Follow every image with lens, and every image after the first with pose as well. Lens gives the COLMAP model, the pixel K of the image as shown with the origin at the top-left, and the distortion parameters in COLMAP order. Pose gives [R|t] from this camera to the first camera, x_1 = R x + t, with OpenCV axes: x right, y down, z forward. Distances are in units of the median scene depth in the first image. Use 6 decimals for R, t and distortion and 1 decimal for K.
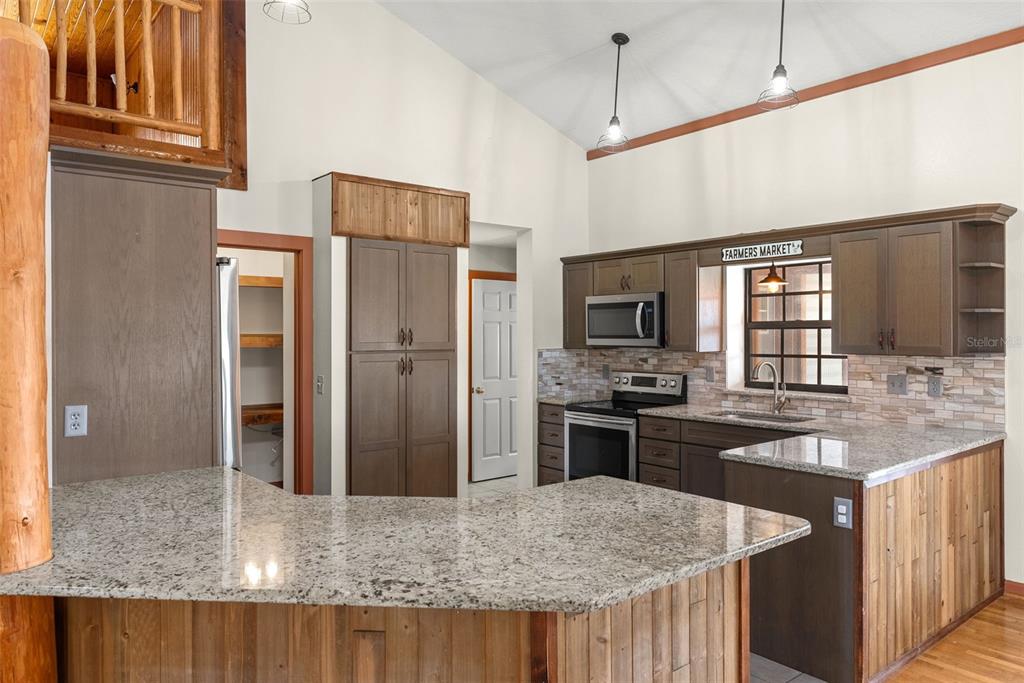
lens RADIAL K [[693.2, 0, 512.0], [0, 693.2, 341.5], [0, 0, 1]] dist [-0.007136, 0.000660]
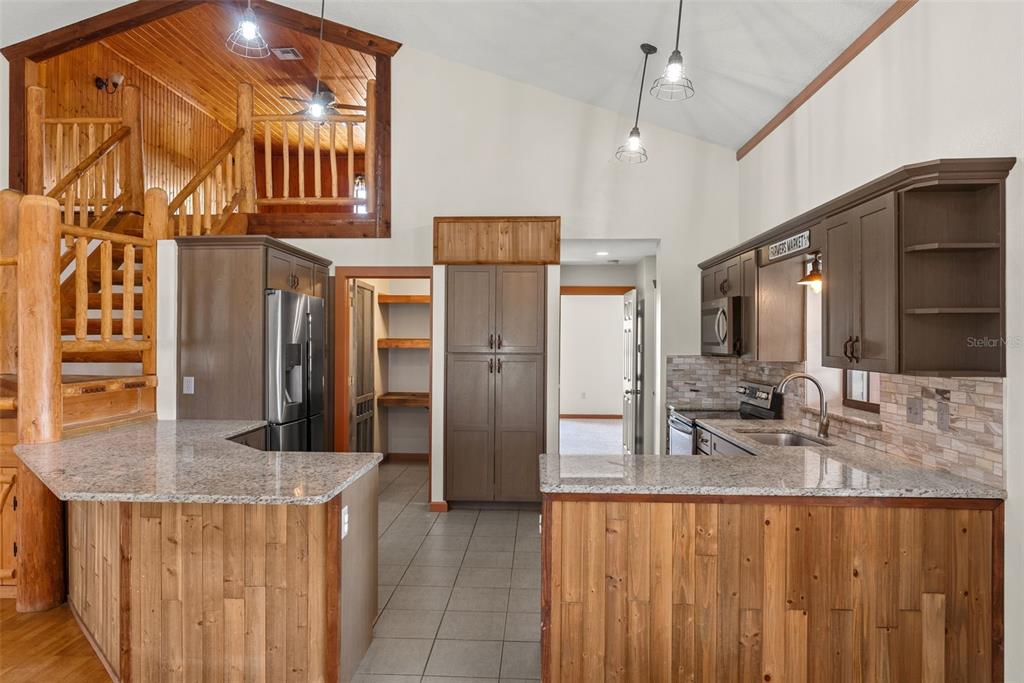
lens RADIAL K [[642.2, 0, 512.0], [0, 642.2, 341.5], [0, 0, 1]] dist [-0.001281, 0.000175]
pose [[0.747735, 0.008374, -0.663944, 0.602460], [-0.013745, 0.999901, -0.002869, -0.004143], [0.663855, 0.011271, 0.747777, 0.163377]]
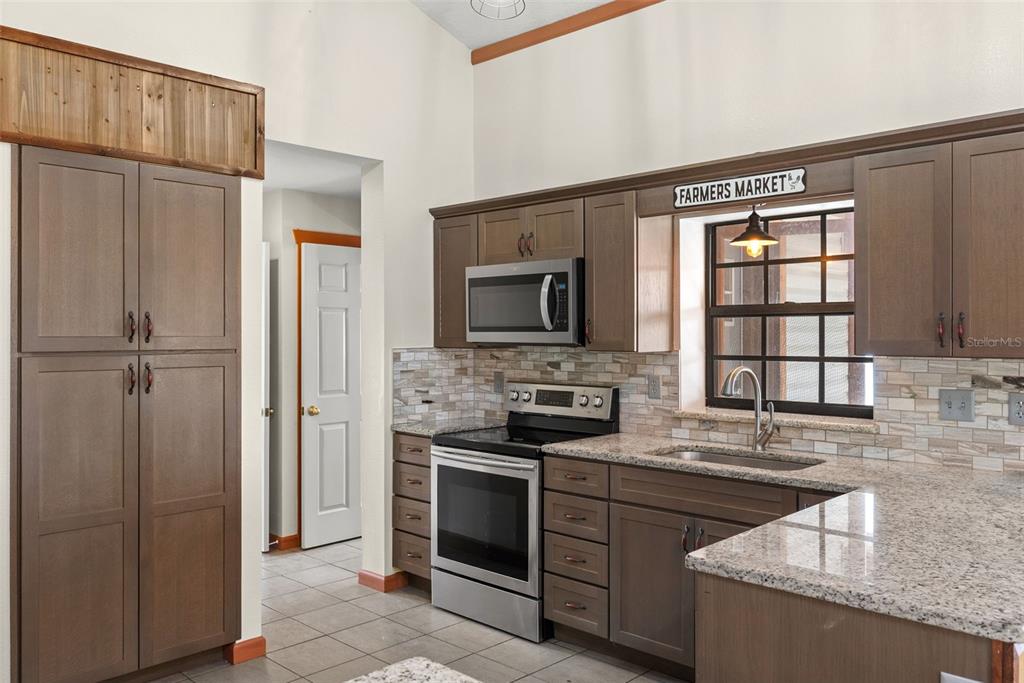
lens RADIAL K [[803.9, 0, 512.0], [0, 803.9, 341.5], [0, 0, 1]] dist [-0.000657, -0.000076]
pose [[0.993121, -0.000634, 0.117091, 0.072321], [0.000502, 0.999999, 0.001155, 0.004404], [-0.117092, -0.001088, 0.993120, 0.294917]]
